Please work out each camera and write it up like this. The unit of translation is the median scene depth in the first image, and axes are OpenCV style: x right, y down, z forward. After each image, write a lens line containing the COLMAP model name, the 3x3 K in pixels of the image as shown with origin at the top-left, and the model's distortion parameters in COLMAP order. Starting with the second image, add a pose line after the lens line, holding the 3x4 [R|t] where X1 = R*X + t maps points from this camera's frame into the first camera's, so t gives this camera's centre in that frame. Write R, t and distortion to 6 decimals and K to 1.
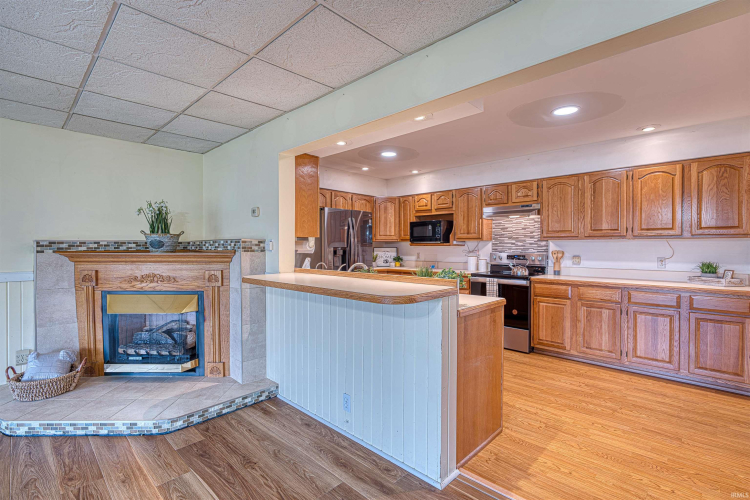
lens RADIAL K [[347.5, 0, 375.1], [0, 347.5, 248.6], [0, 0, 1]] dist [-0.005769, 0.001290]
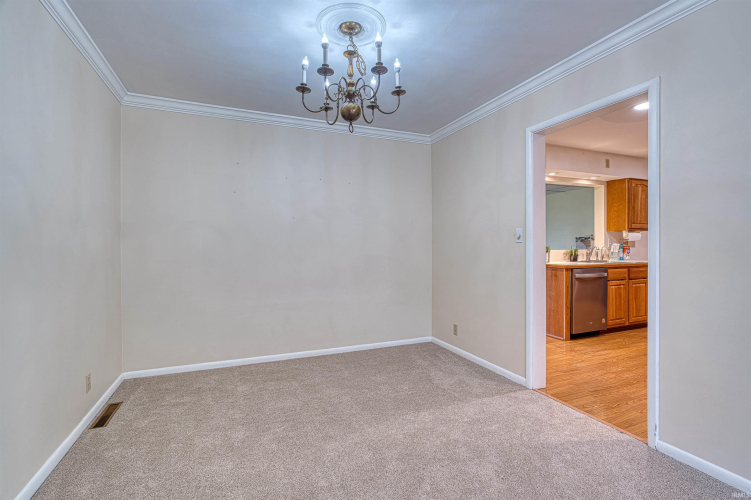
lens RADIAL K [[348.0, 0, 375.6], [0, 348.0, 248.6], [0, 0, 1]] dist [-0.005769, 0.001290]
pose [[-0.400085, 0.009722, -0.916427, 1.385089], [-0.002291, 0.999930, 0.011608, 0.025998], [0.916475, 0.006744, -0.400034, 0.490266]]
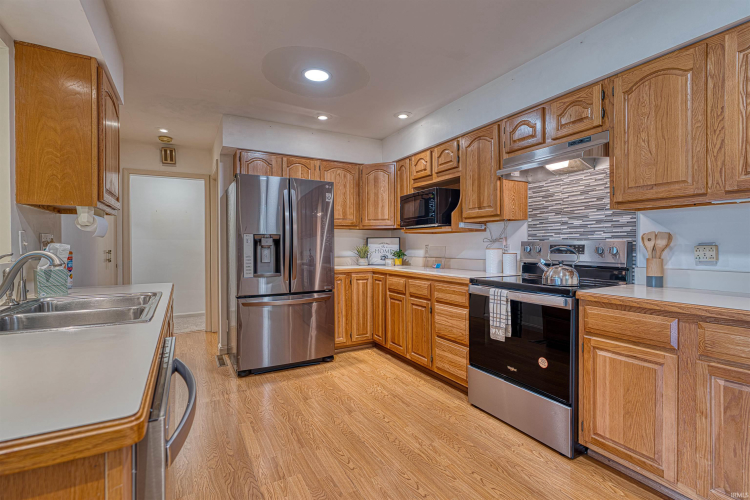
lens RADIAL K [[347.5, 0, 375.1], [0, 347.5, 248.6], [0, 0, 1]] dist [-0.005769, 0.001290]
pose [[0.954949, -0.003034, -0.296753, 0.340135], [0.003656, 0.999992, 0.001542, 0.026804], [0.296746, -0.002557, 0.954953, 0.505482]]
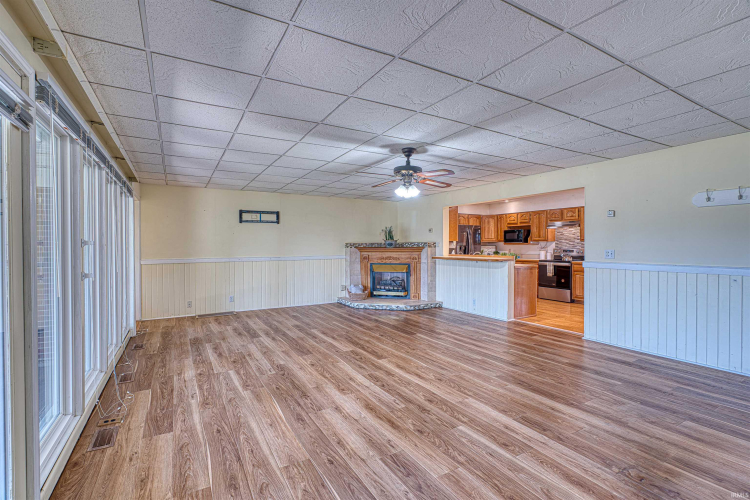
lens RADIAL K [[347.5, 0, 375.1], [0, 347.5, 248.6], [0, 0, 1]] dist [-0.005769, 0.001290]
pose [[0.960295, -0.000663, -0.278986, -0.039077], [0.001606, 0.999994, 0.003151, 0.007068], [0.278983, -0.003474, 0.960290, -1.079484]]
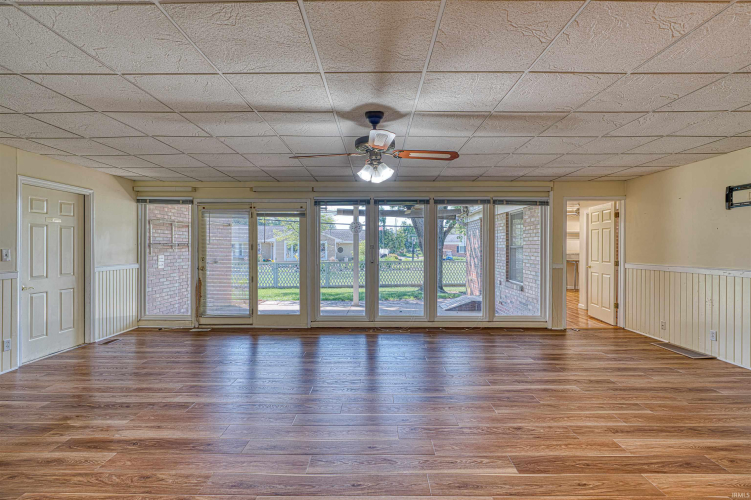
lens RADIAL K [[348.0, 0, 375.6], [0, 348.0, 248.6], [0, 0, 1]] dist [-0.005769, 0.001290]
pose [[-0.724832, 0.002450, -0.688922, 0.249907], [-0.005511, 0.999941, 0.009355, -0.006736], [0.688904, 0.010578, -0.724775, 0.376213]]
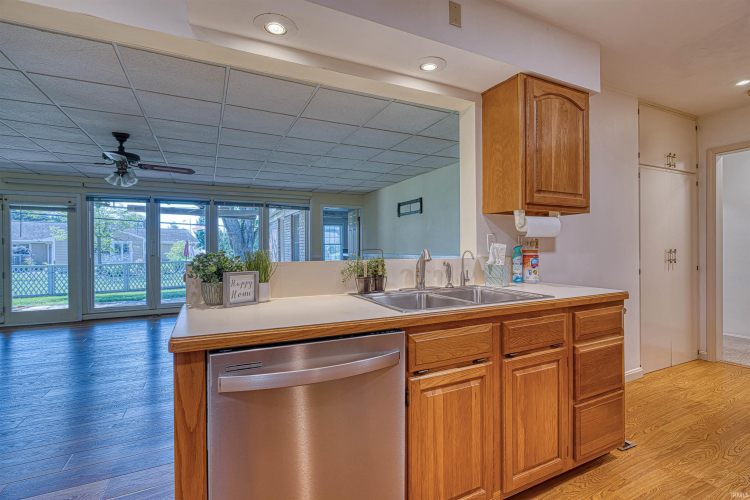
lens RADIAL K [[347.5, 0, 375.1], [0, 347.5, 248.6], [0, 0, 1]] dist [-0.005769, 0.001290]
pose [[-0.344422, 0.002792, -0.938811, 0.392349], [-0.000474, 0.999995, 0.003148, 0.026172], [0.938815, 0.001529, -0.344419, 0.796929]]
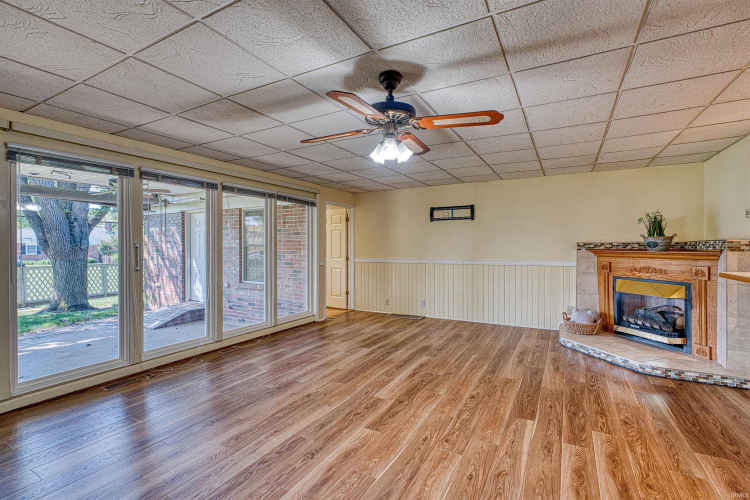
lens RADIAL K [[347.5, 0, 375.1], [0, 347.5, 248.6], [0, 0, 1]] dist [-0.005769, 0.001290]
pose [[0.256075, 0.006035, -0.966638, 0.297563], [-0.004700, 0.999976, 0.004998, 0.000720], [0.966645, 0.003263, 0.256097, -0.284664]]
